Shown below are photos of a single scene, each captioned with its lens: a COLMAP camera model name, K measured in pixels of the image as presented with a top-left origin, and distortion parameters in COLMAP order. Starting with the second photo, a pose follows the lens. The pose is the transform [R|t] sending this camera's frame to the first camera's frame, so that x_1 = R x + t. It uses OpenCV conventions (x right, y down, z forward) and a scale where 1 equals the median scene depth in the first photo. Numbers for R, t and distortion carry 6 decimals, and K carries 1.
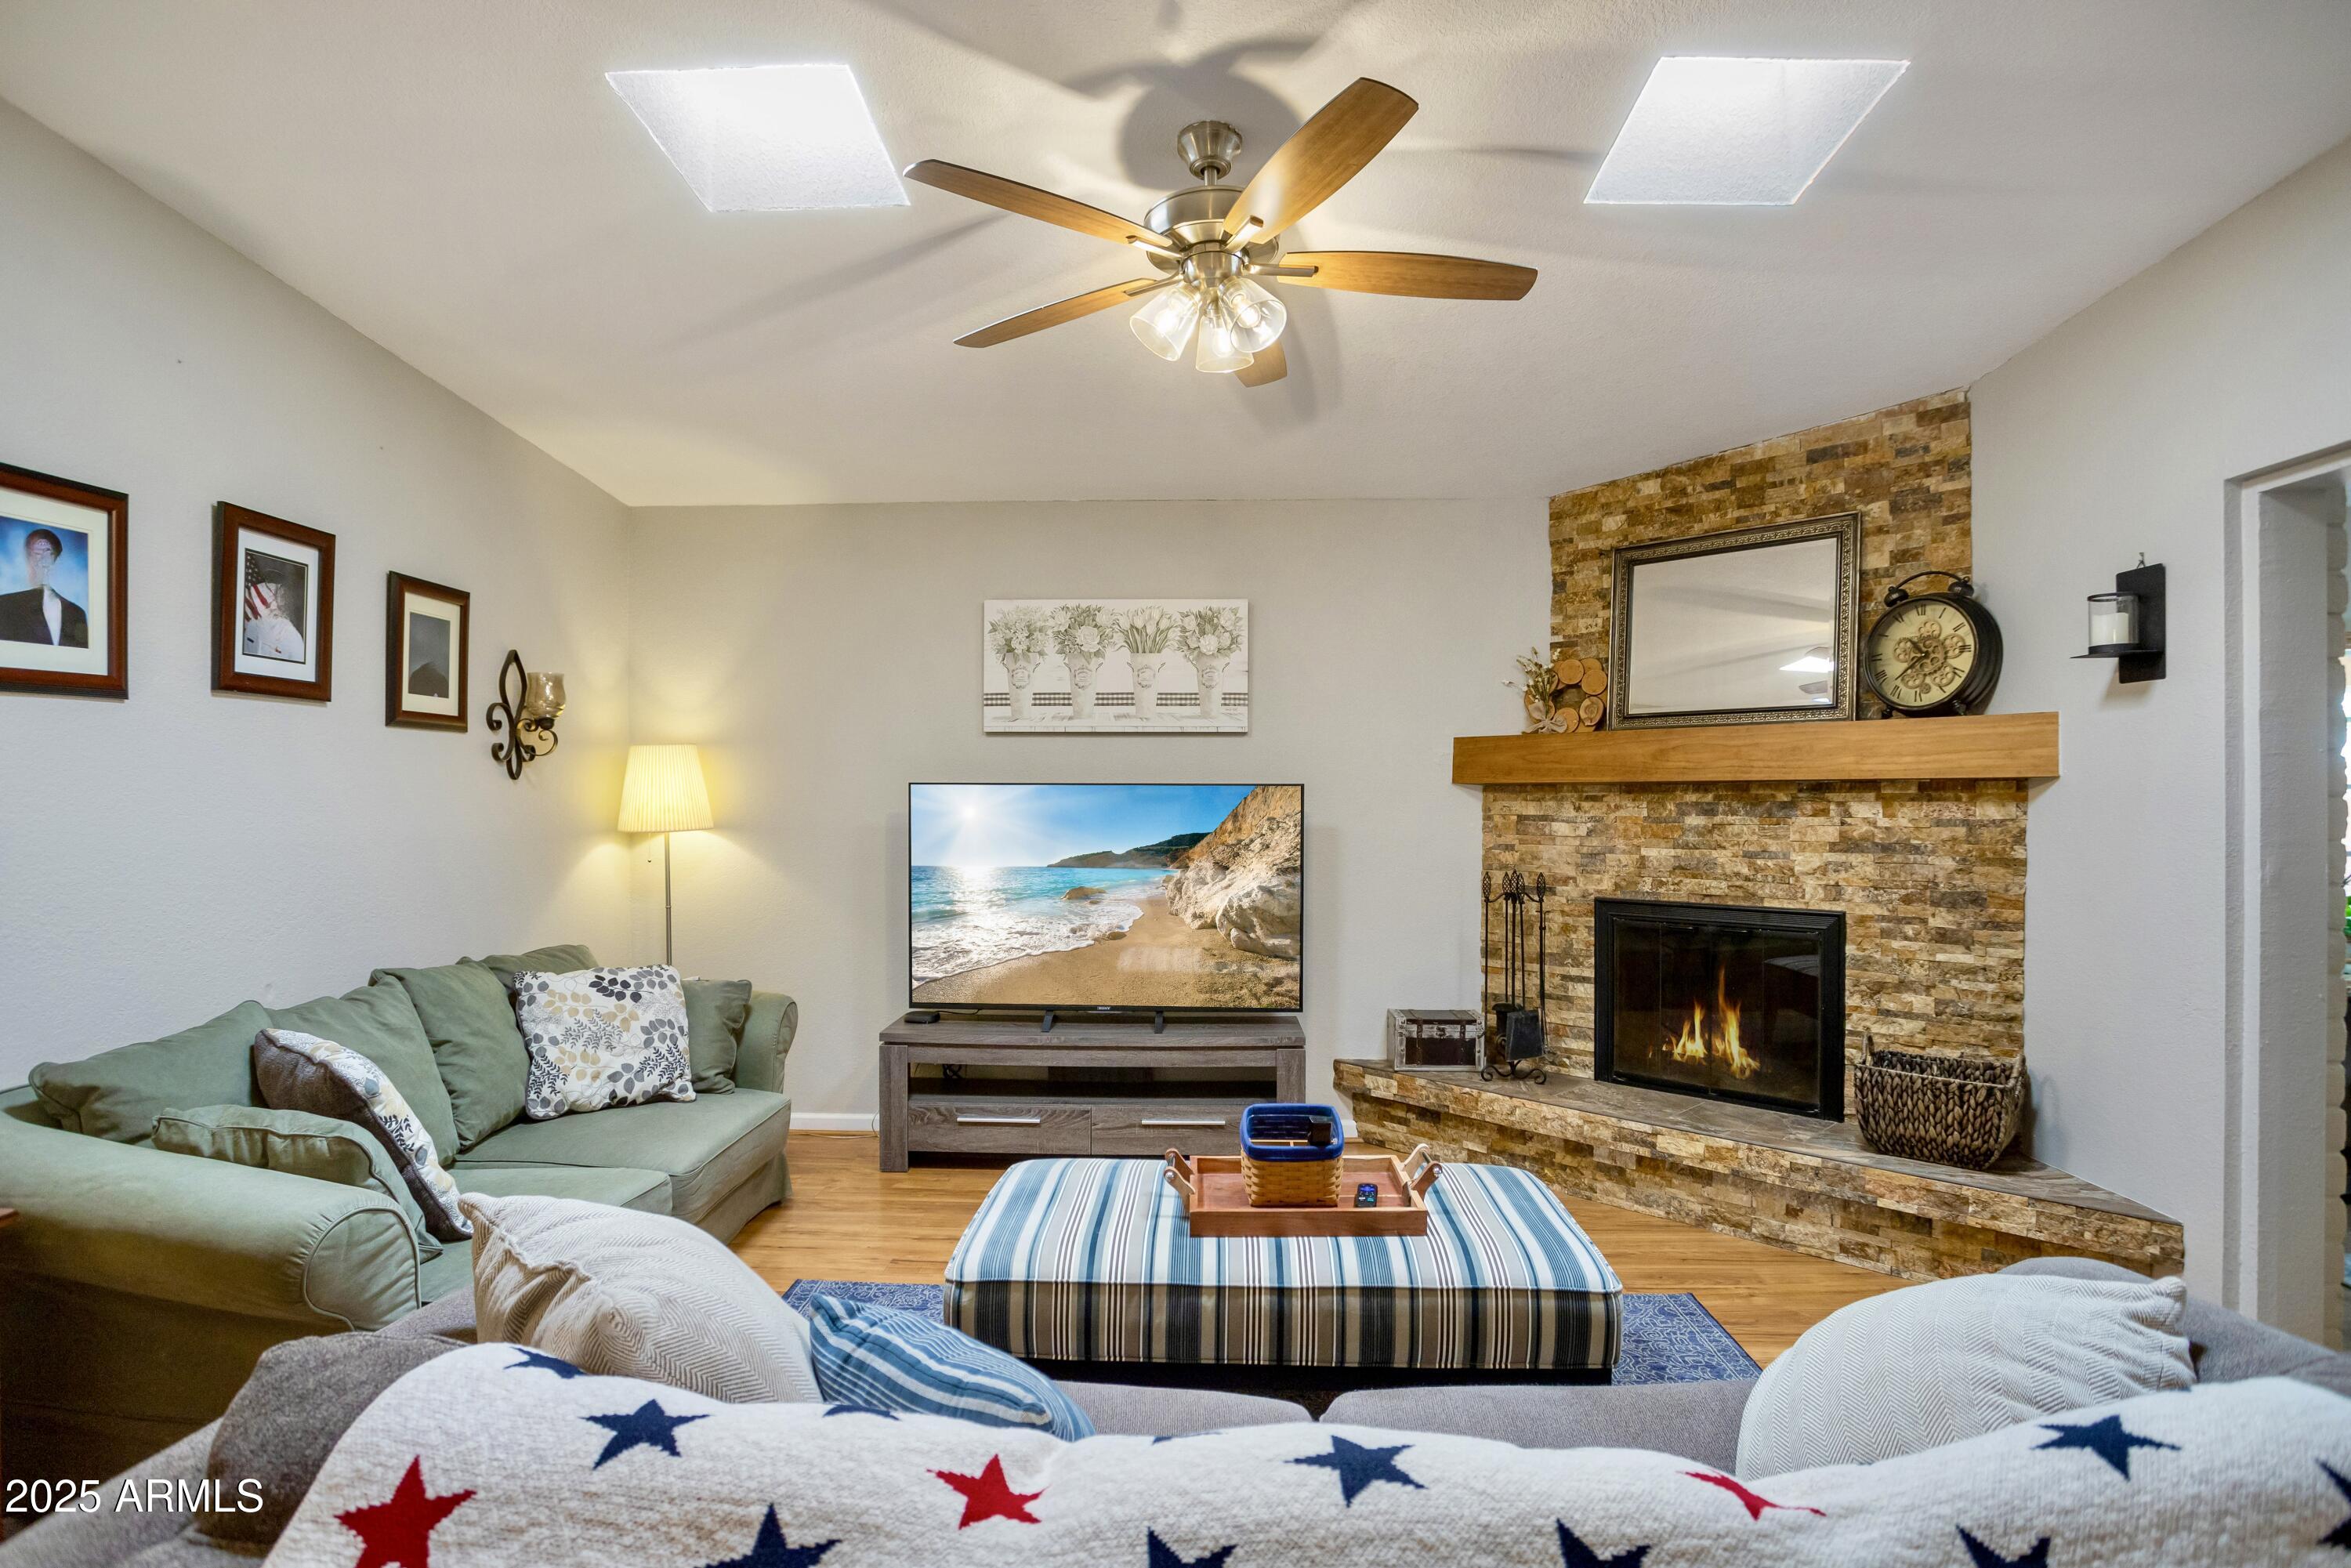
lens RADIAL K [[1209.6, 0, 1183.8], [0, 1209.6, 794.4], [0, 0, 1]] dist [-0.071993, 0.039773]
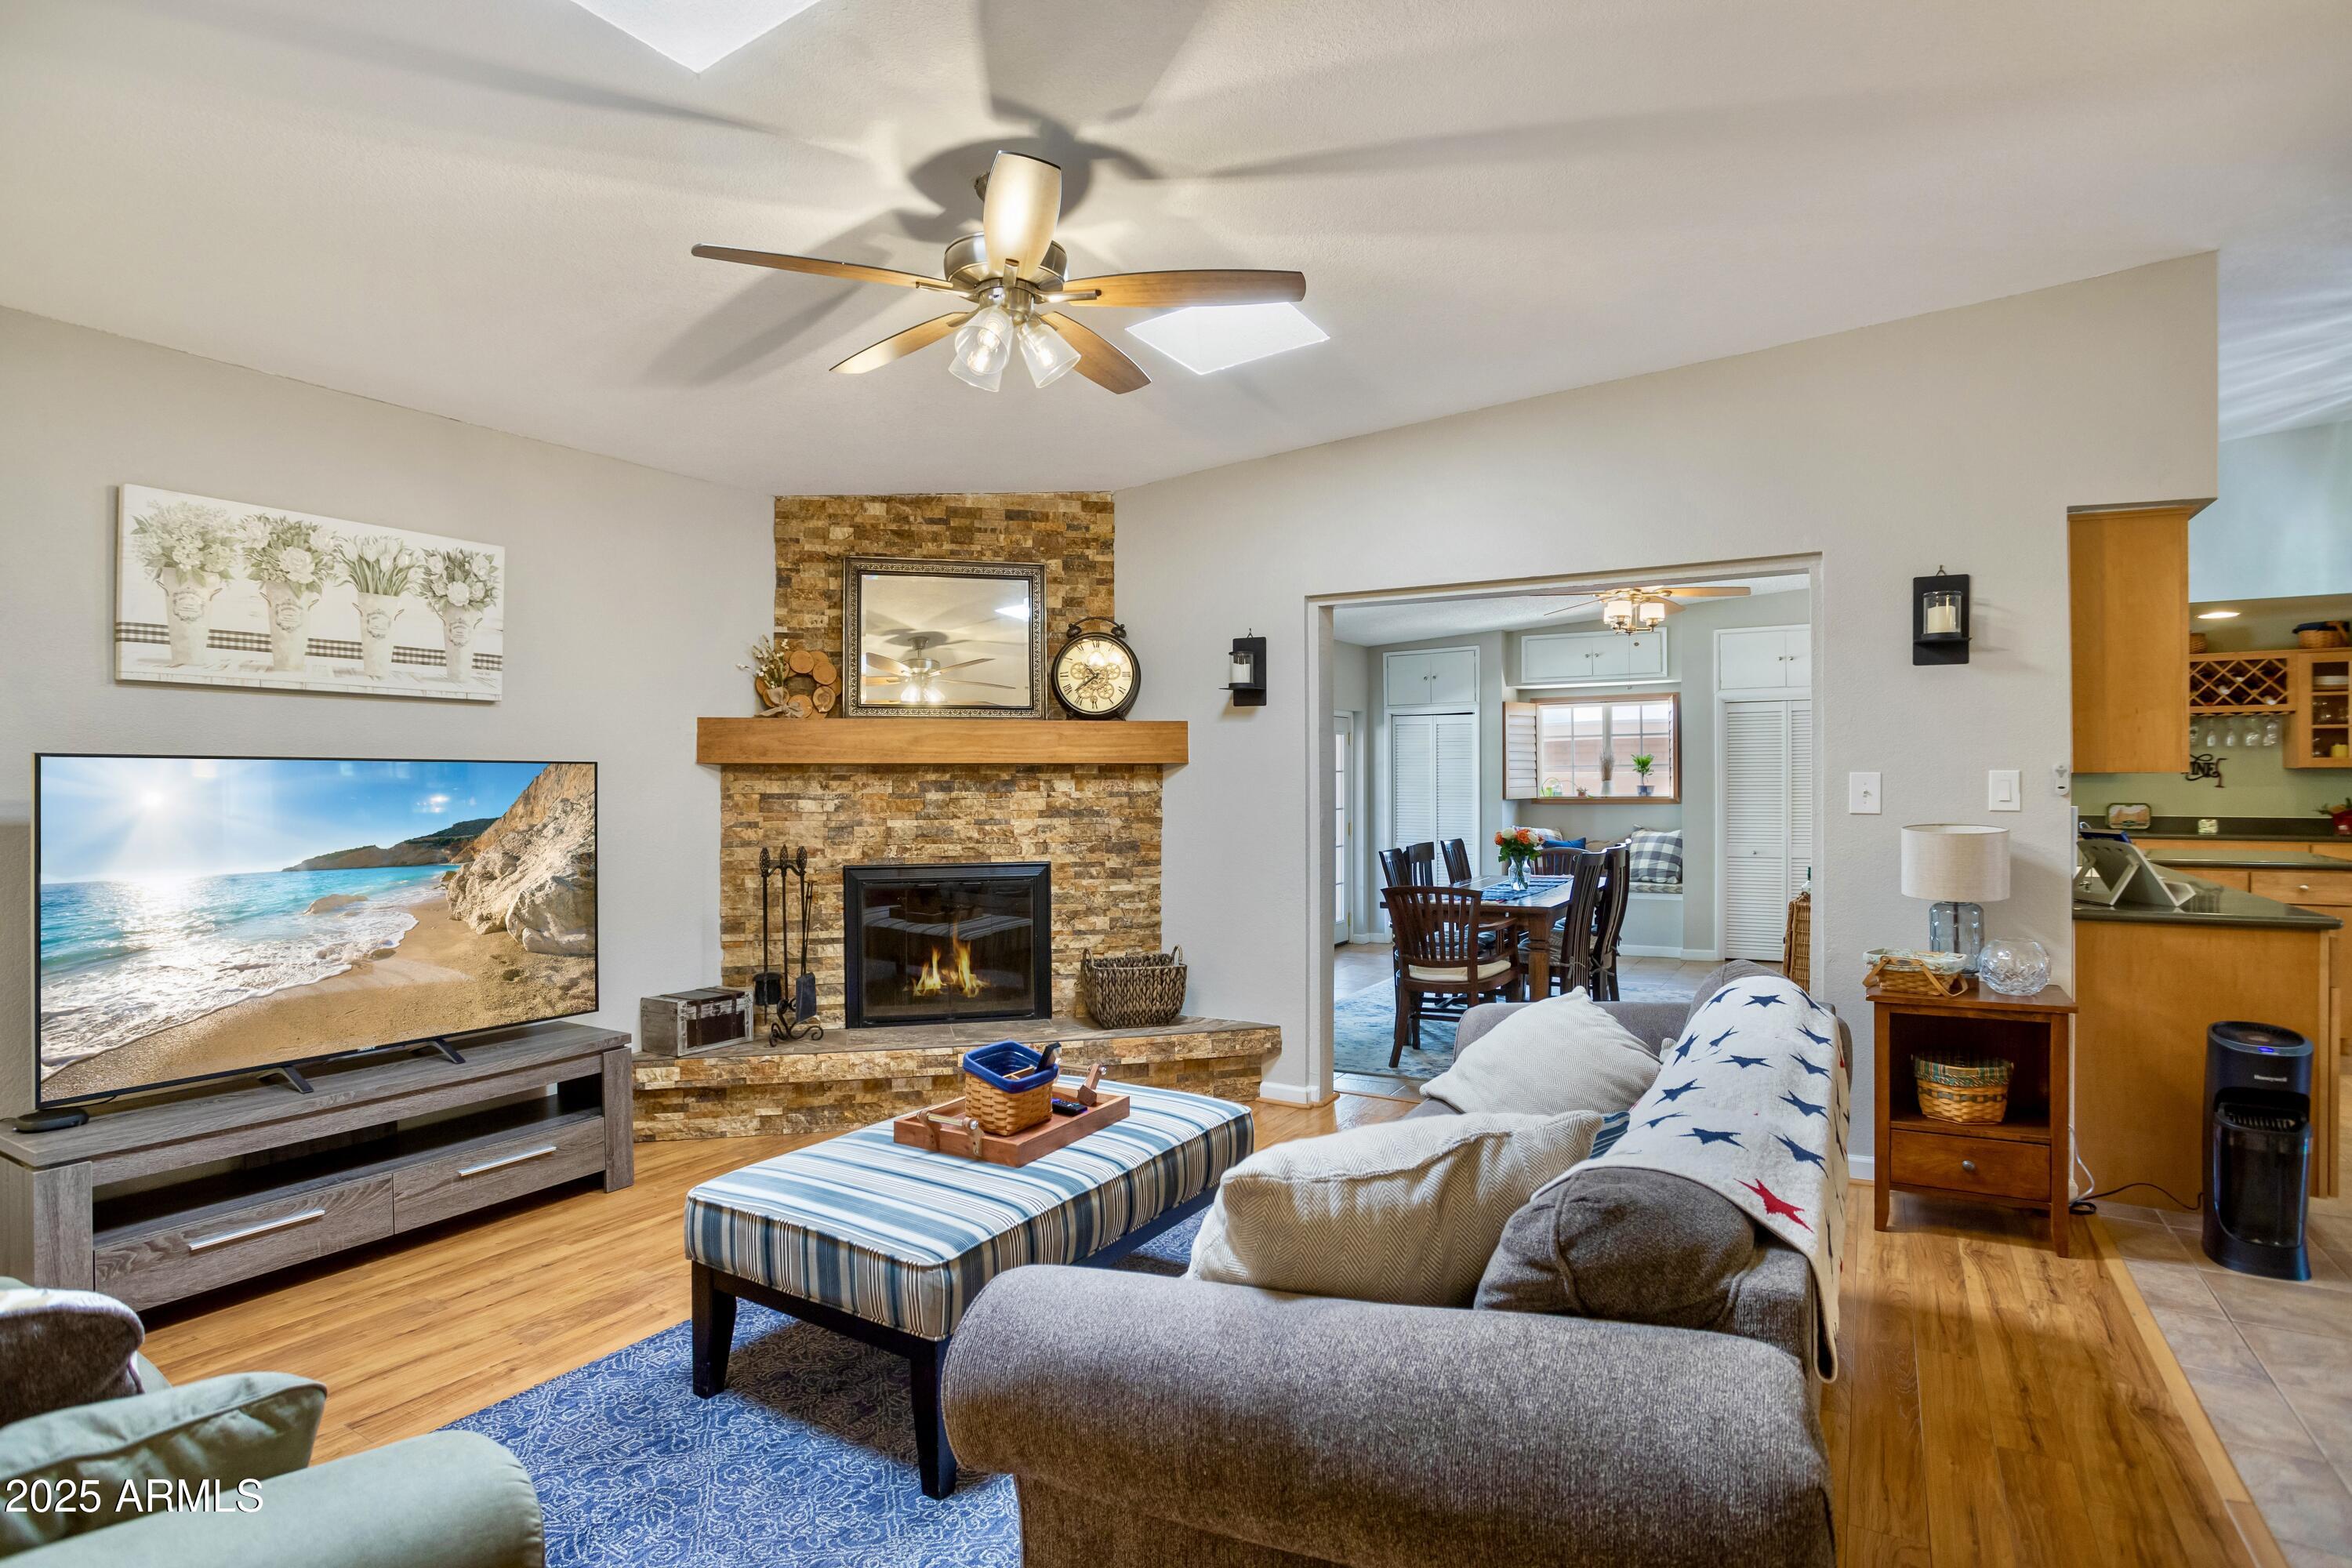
lens RADIAL K [[1213.6, 0, 1177.1], [0, 1213.6, 777.5], [0, 0, 1]] dist [-0.058267, 0.028961]
pose [[0.479694, -0.000432, 0.877436, -0.530354], [-0.000985, 0.999999, 0.001031, 0.001606], [-0.877436, -0.001359, 0.479693, 0.195170]]
